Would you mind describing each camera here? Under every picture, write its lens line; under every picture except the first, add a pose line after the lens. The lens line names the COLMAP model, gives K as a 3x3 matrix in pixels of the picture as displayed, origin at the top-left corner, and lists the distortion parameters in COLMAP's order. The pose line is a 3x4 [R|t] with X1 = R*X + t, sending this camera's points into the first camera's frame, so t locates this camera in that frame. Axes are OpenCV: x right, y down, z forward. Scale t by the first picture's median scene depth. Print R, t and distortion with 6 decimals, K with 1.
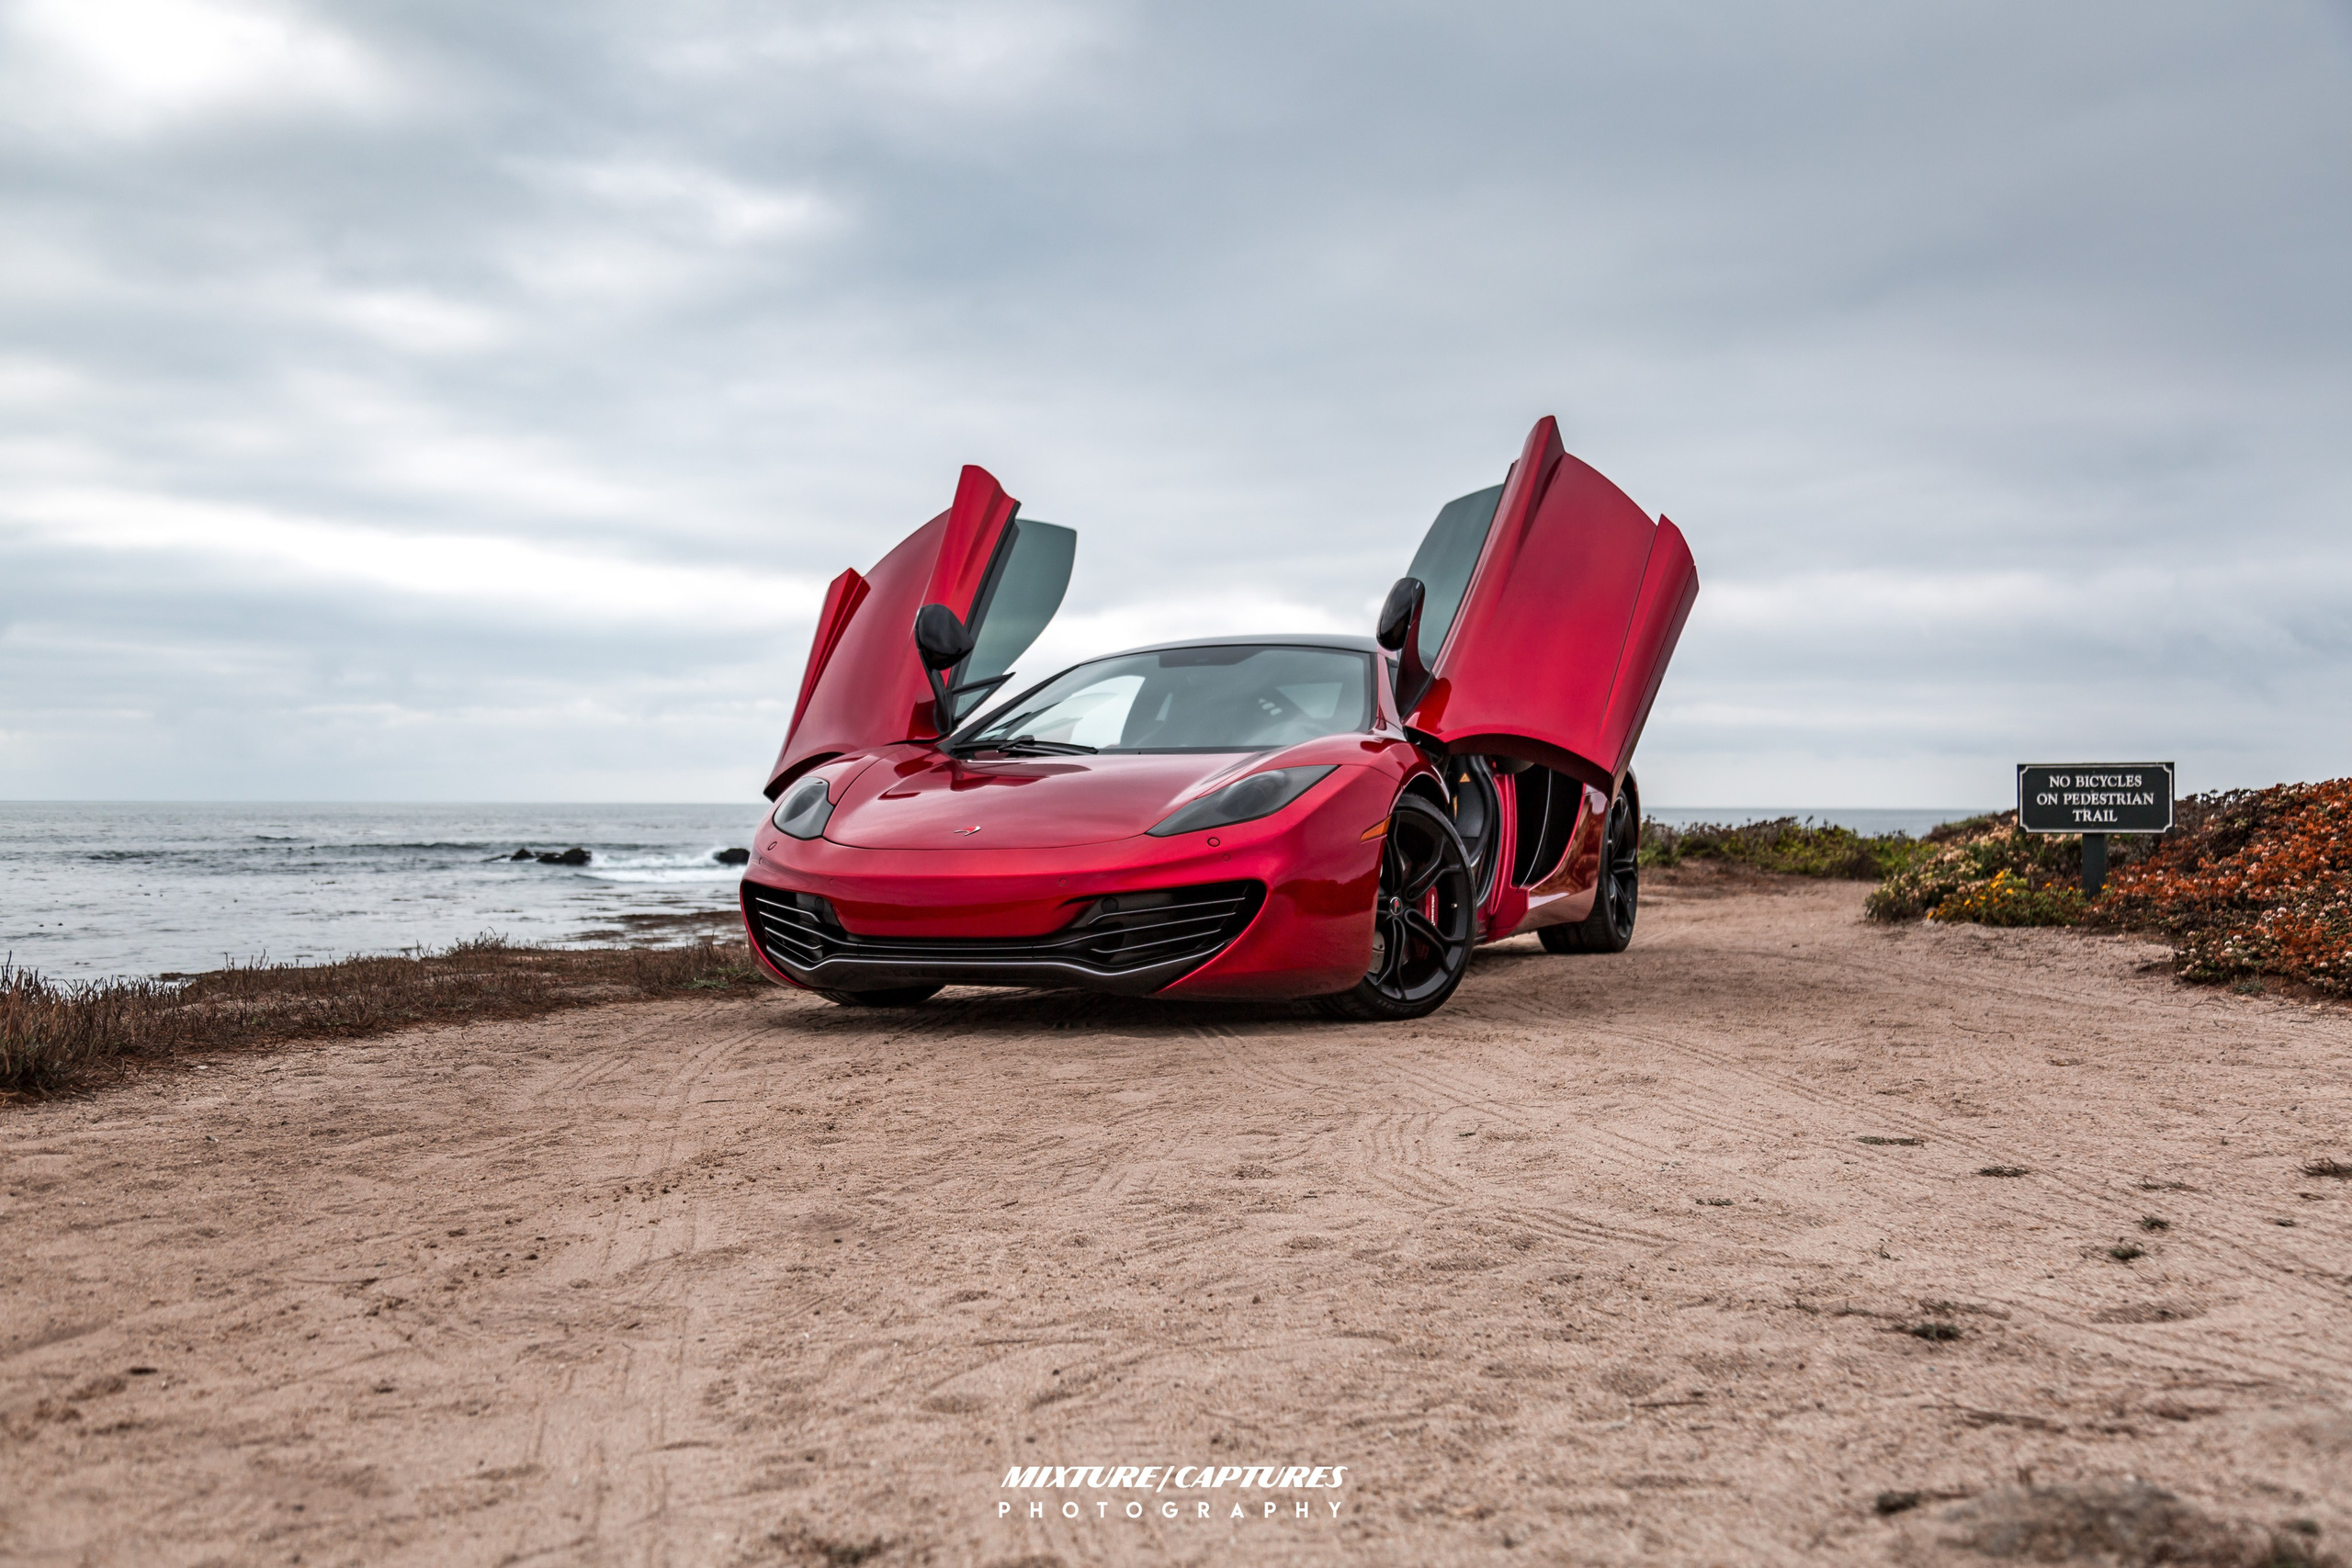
lens RADIAL K [[2185.4, 0, 1176.0], [0, 2185.4, 784.0], [0, 0, 1]] dist [0.029369, -0.005808]
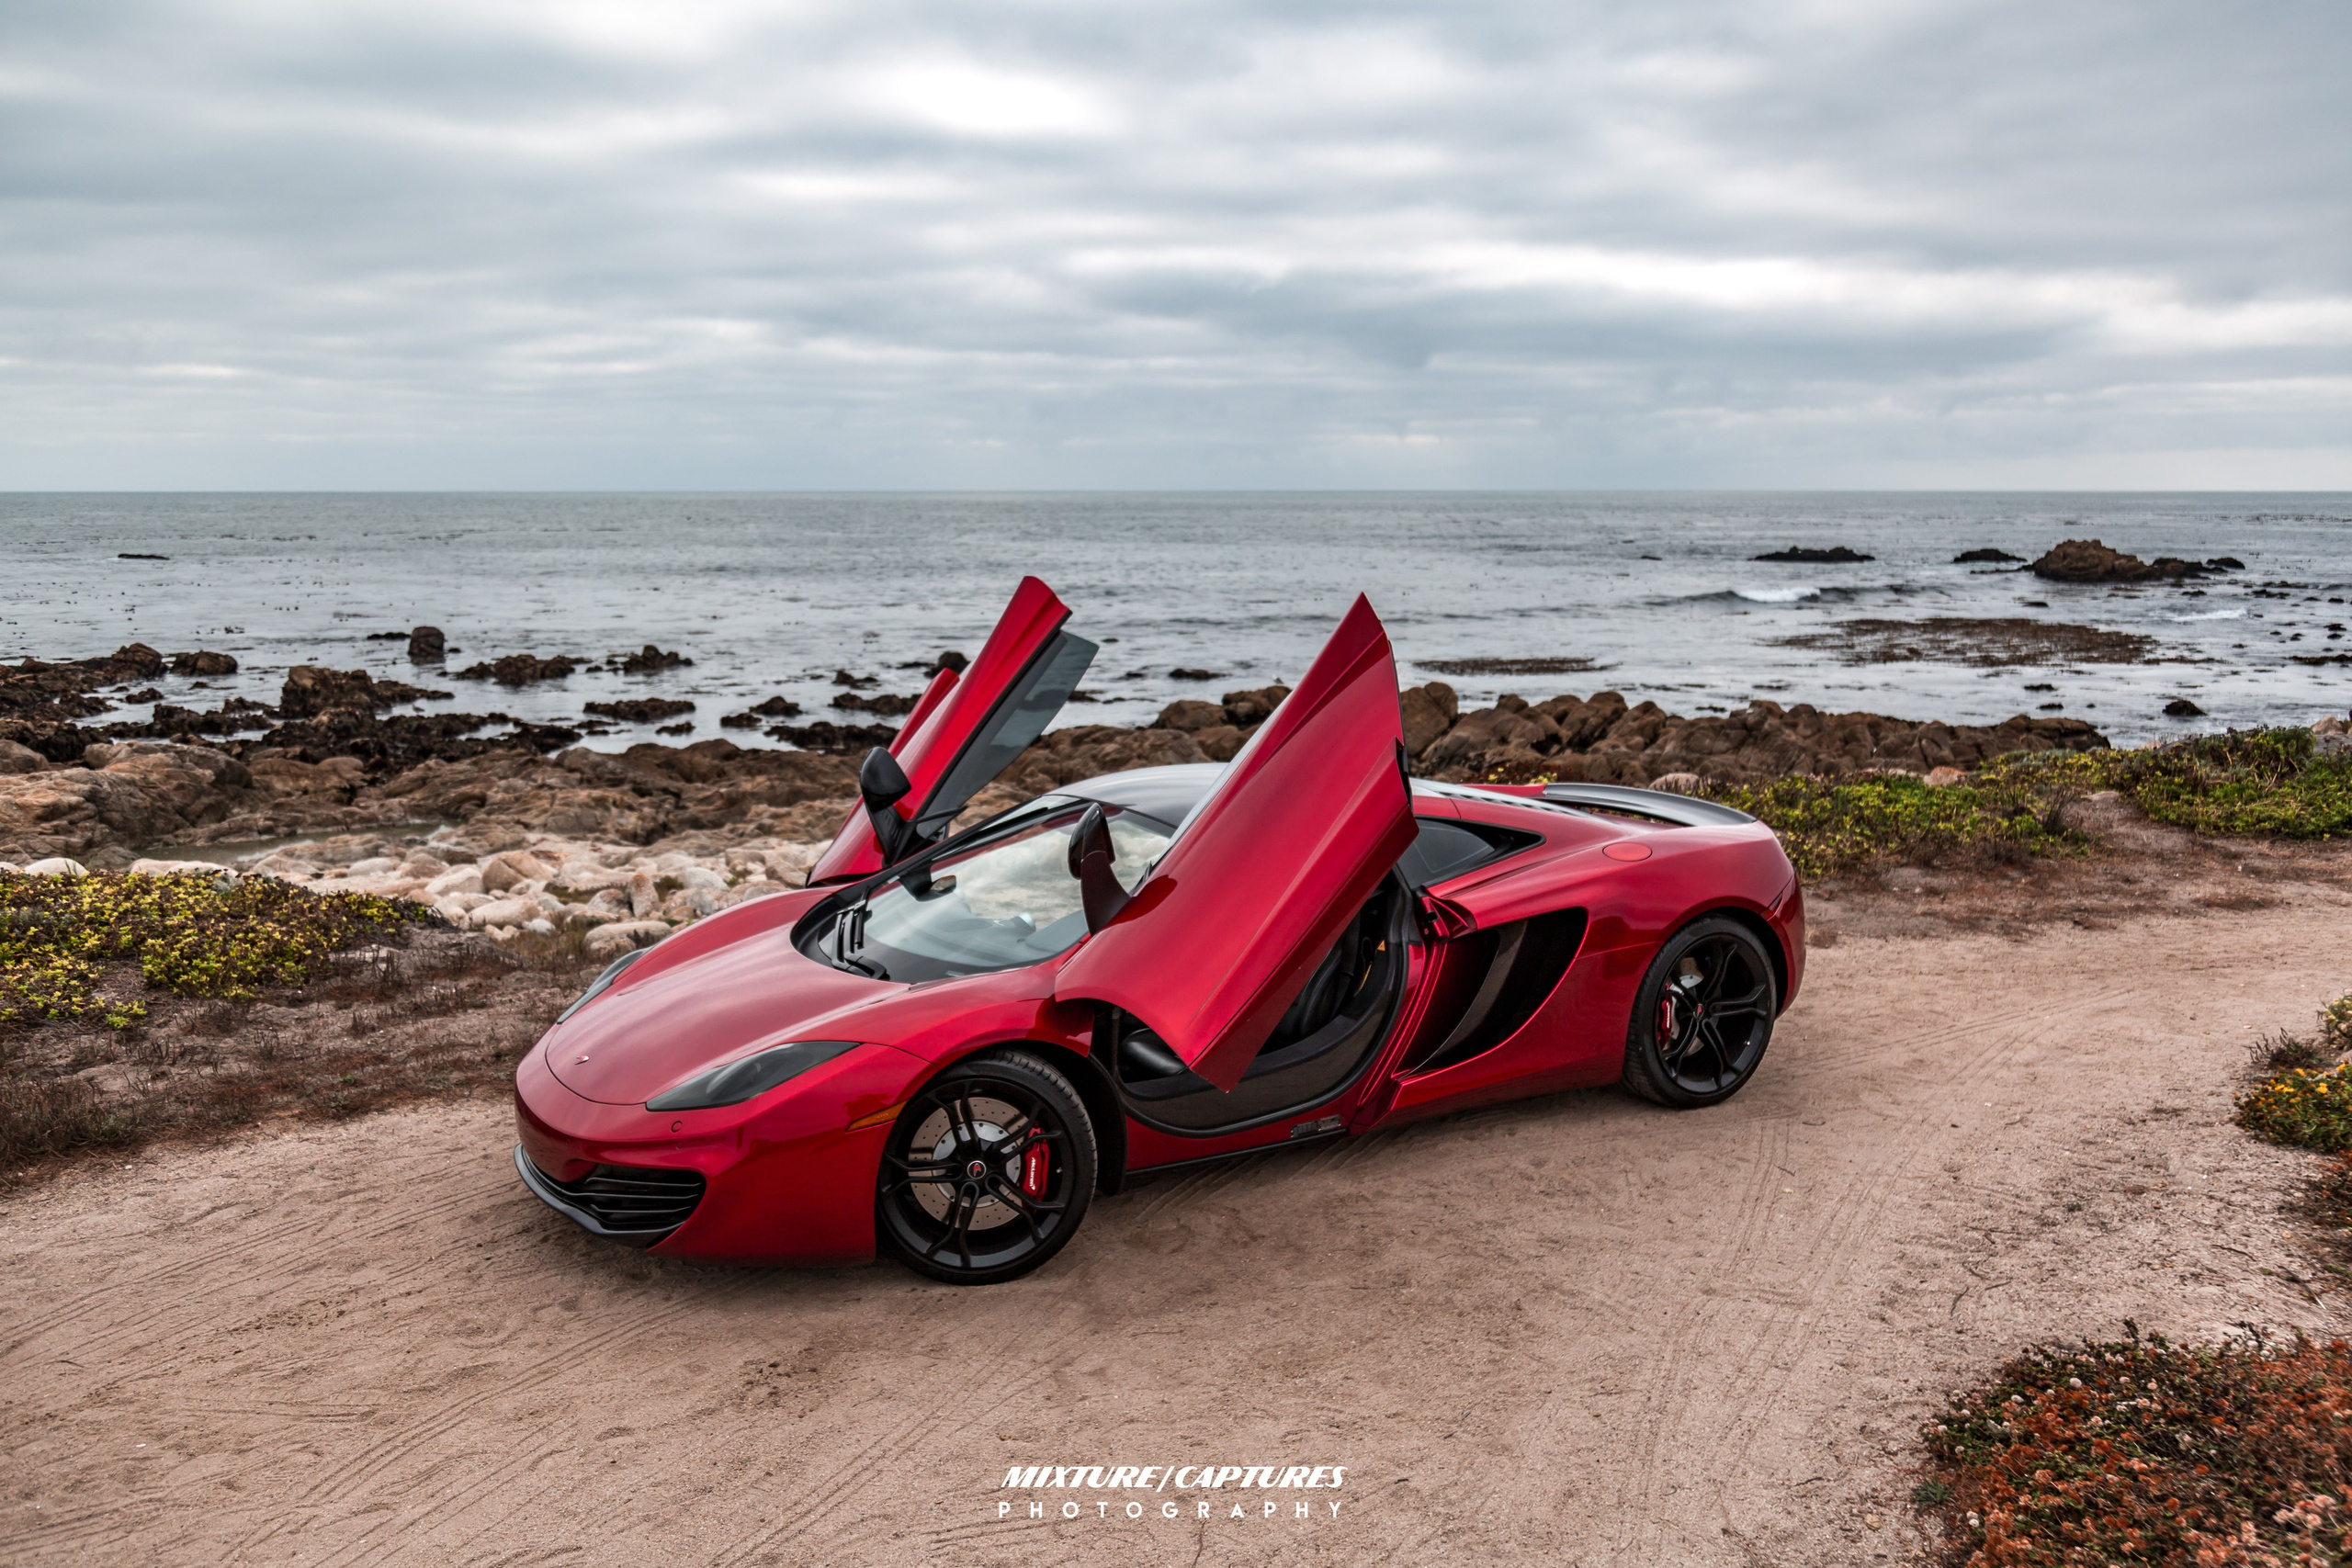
lens RADIAL K [[1867.4, 0, 1178.5], [0, 1867.4, 780.3], [0, 0, 1]] dist [0.004260, -0.010300]
pose [[0.813222, 0.084884, -0.575730, 0.613418], [0.008626, 0.987438, 0.157768, -0.237264], [0.581890, -0.133267, 0.802275, 0.384649]]
